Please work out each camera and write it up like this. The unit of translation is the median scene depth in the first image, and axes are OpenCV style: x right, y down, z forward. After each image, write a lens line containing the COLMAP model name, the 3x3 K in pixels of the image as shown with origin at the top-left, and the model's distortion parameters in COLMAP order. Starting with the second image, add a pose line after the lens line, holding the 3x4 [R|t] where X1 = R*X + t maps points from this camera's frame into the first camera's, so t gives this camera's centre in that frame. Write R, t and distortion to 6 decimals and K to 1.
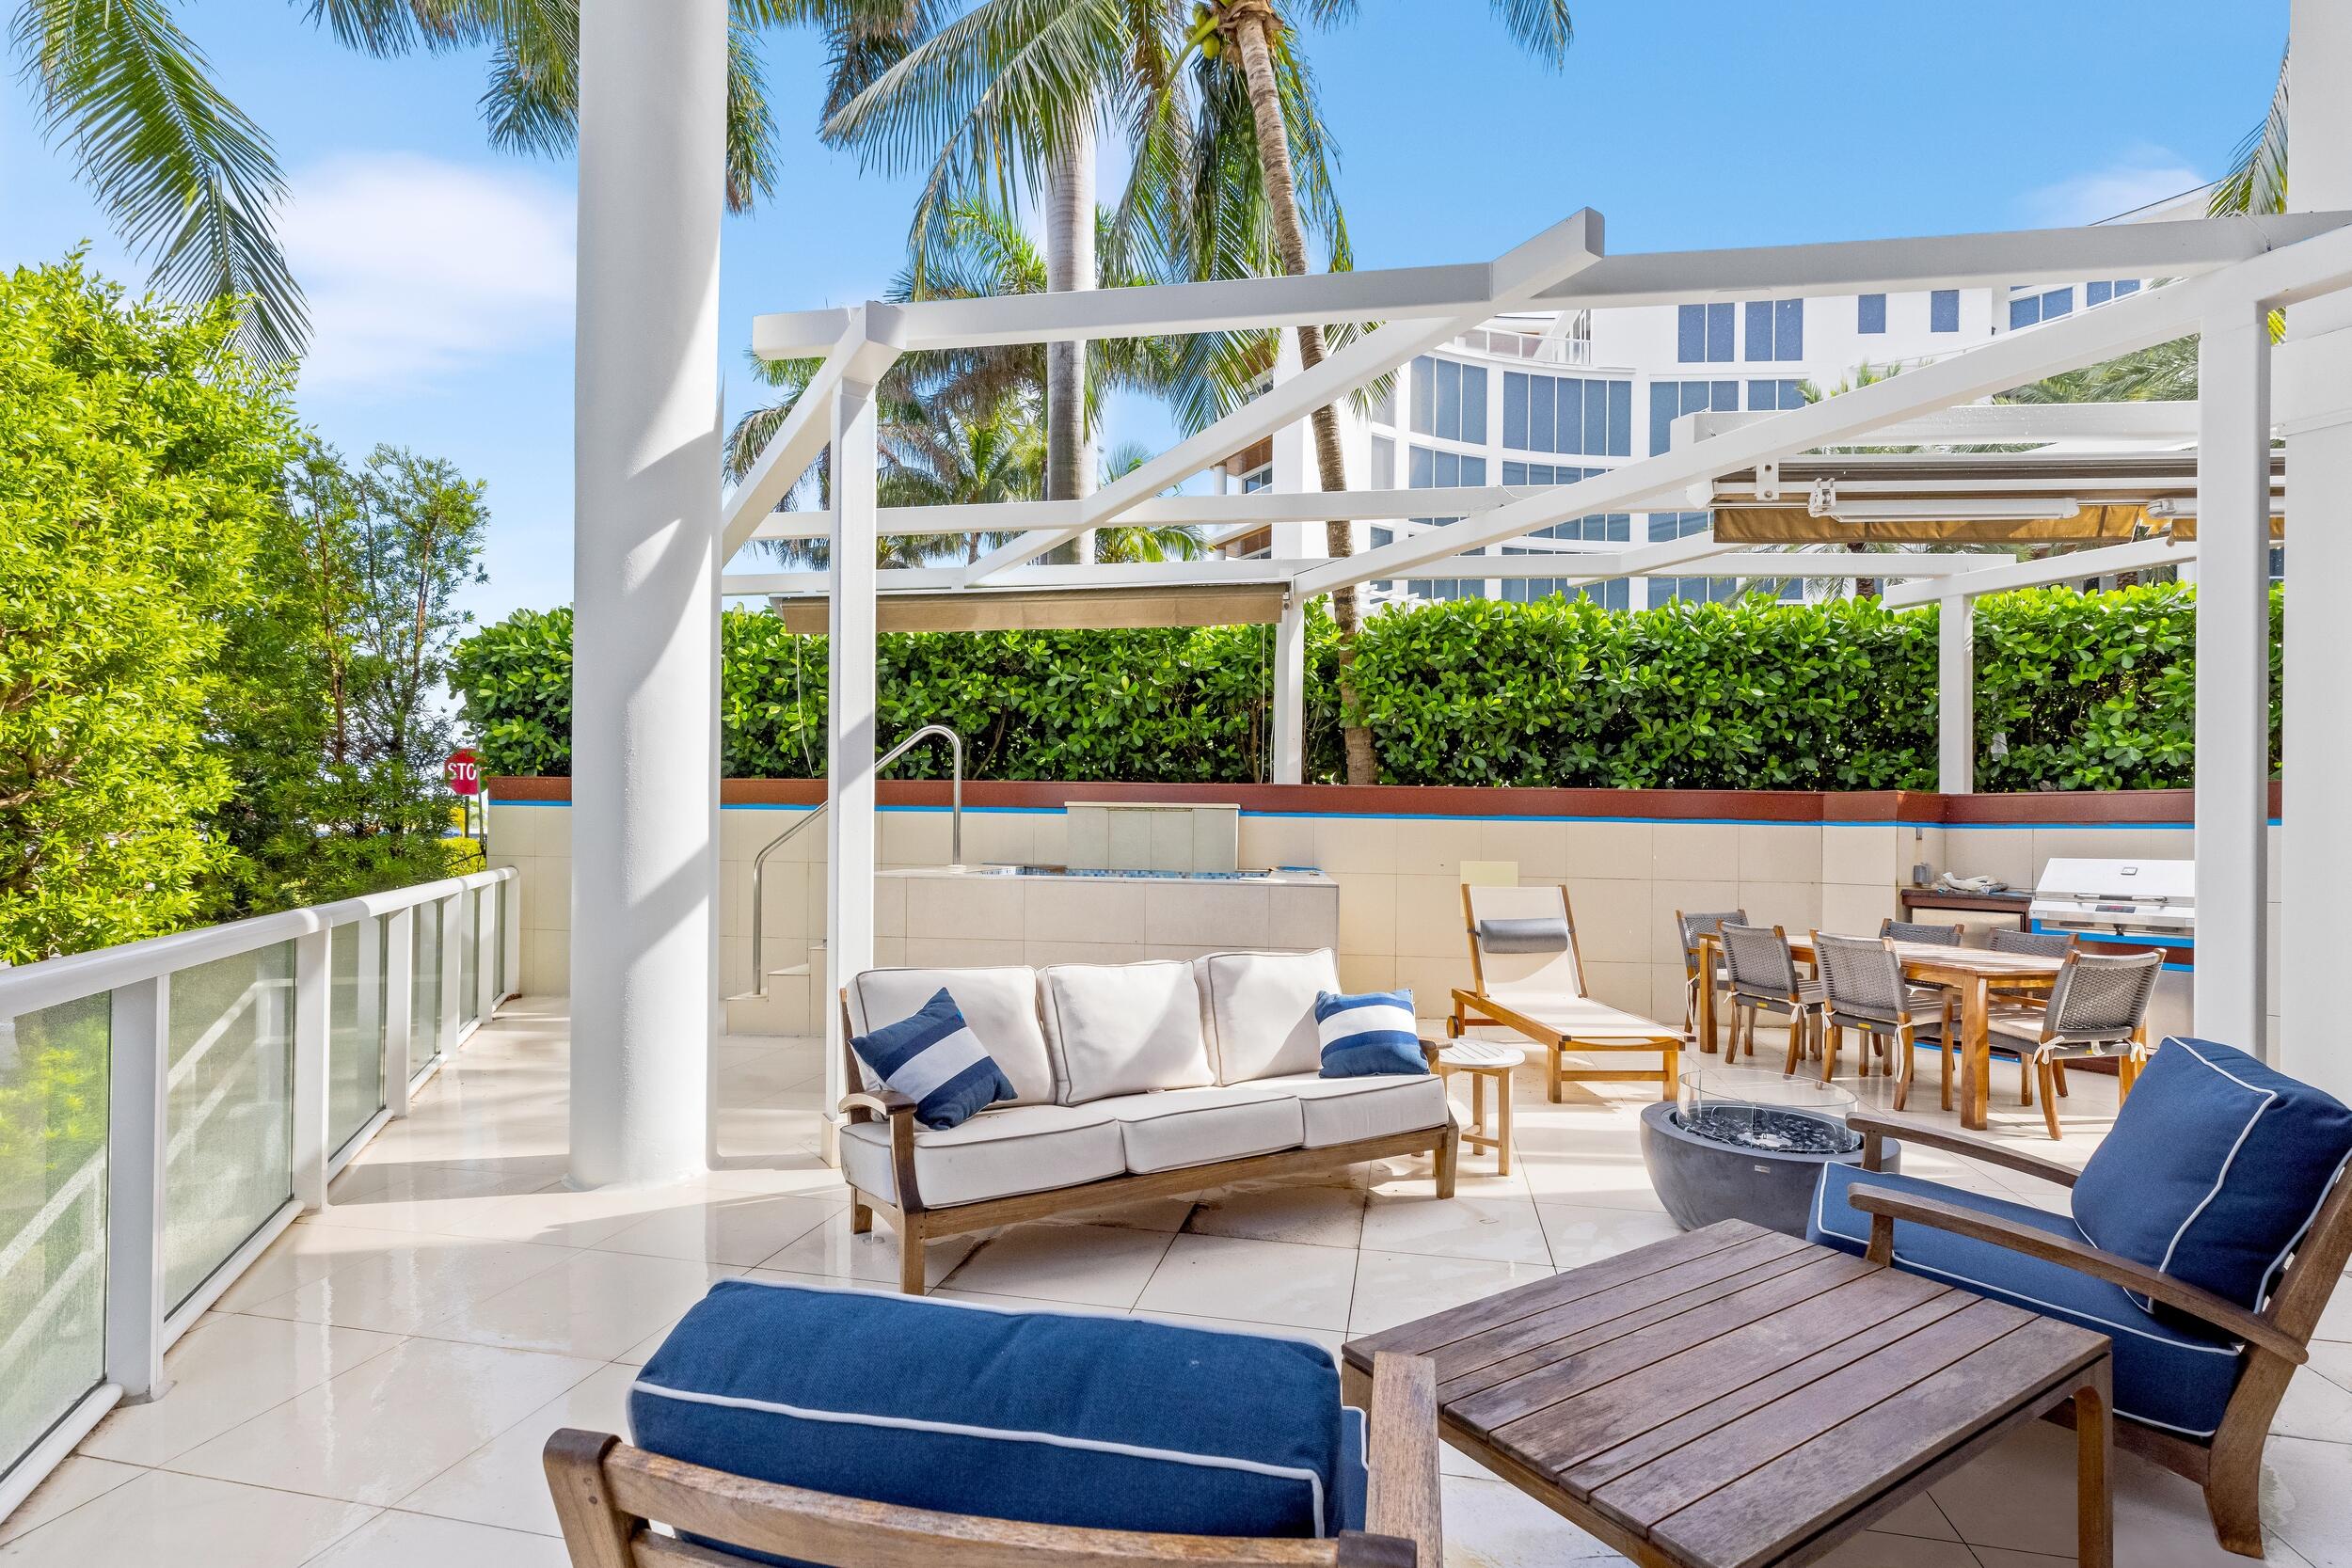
lens RADIAL K [[1074.7, 0, 1167.3], [0, 1074.7, 831.7], [0, 0, 1]] dist [0.008434, -0.000722]
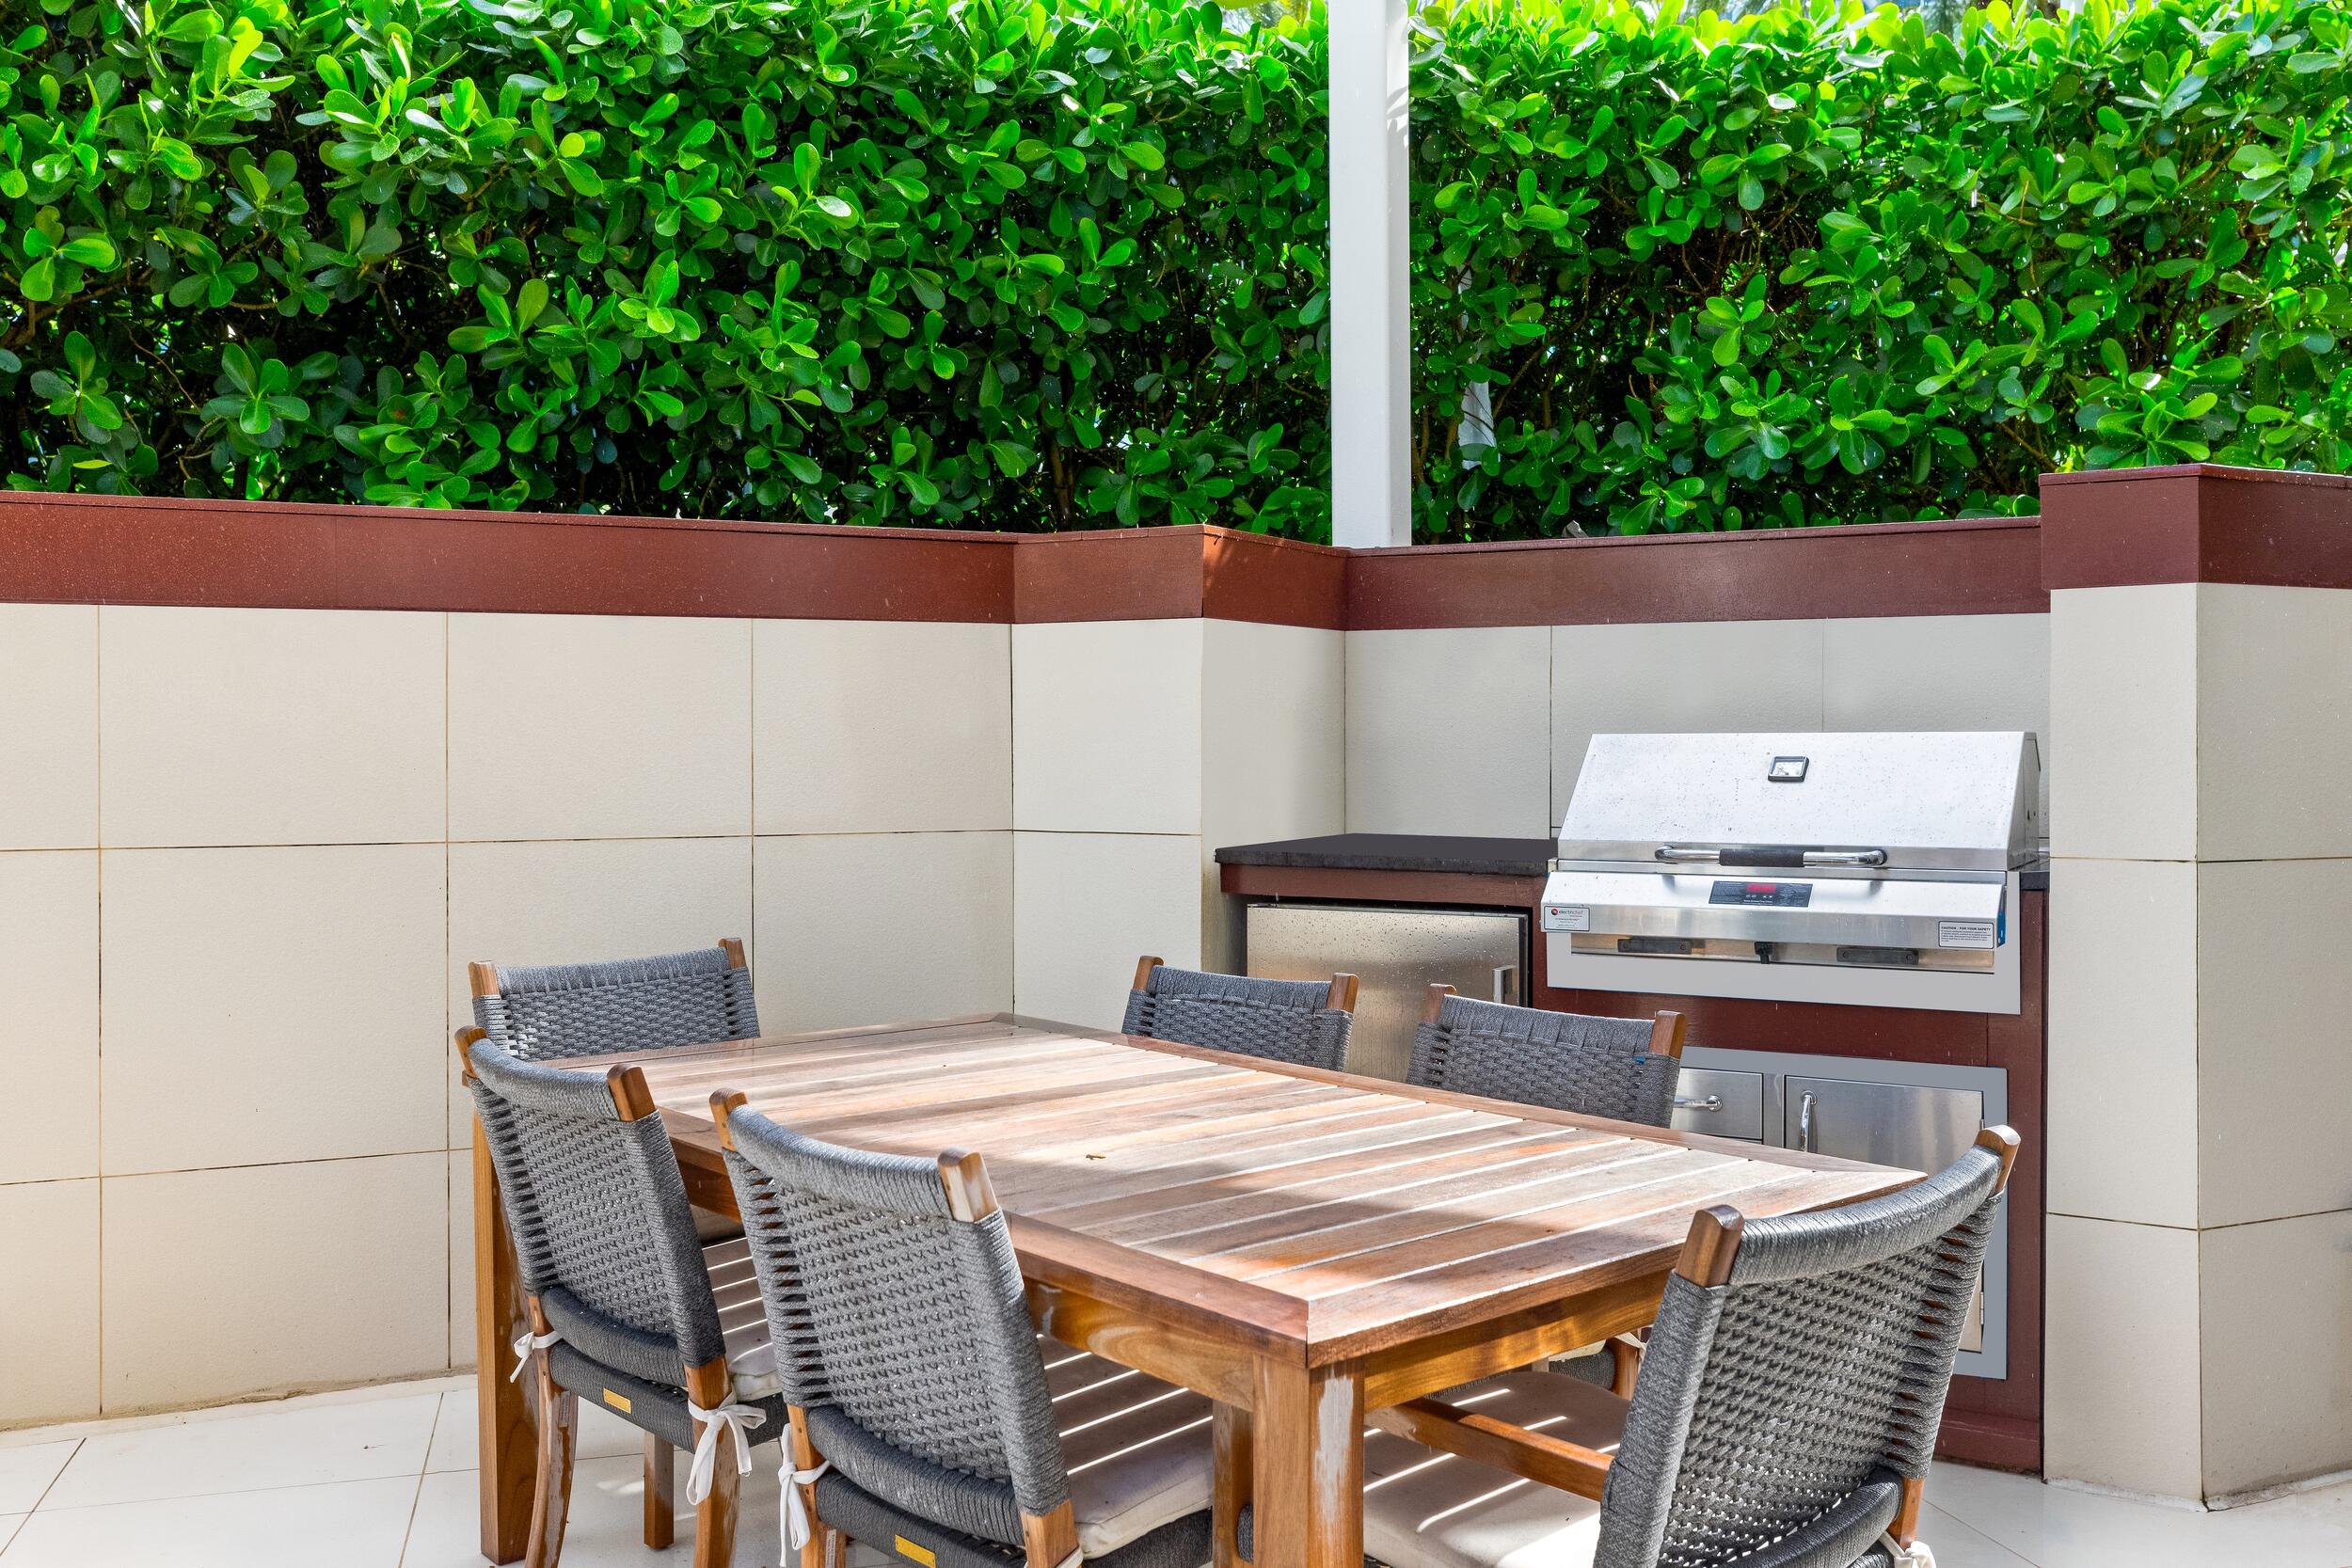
lens RADIAL K [[2134.0, 0, 1176.0], [0, 2134.0, 784.0], [0, 0, 1]] dist [0.003275, 0.010934]
pose [[0.877567, -0.029810, 0.478526, 0.350547], [0.013101, 0.999184, 0.038218, 0.011786], [-0.479274, -0.027270, 0.877241, 0.435745]]
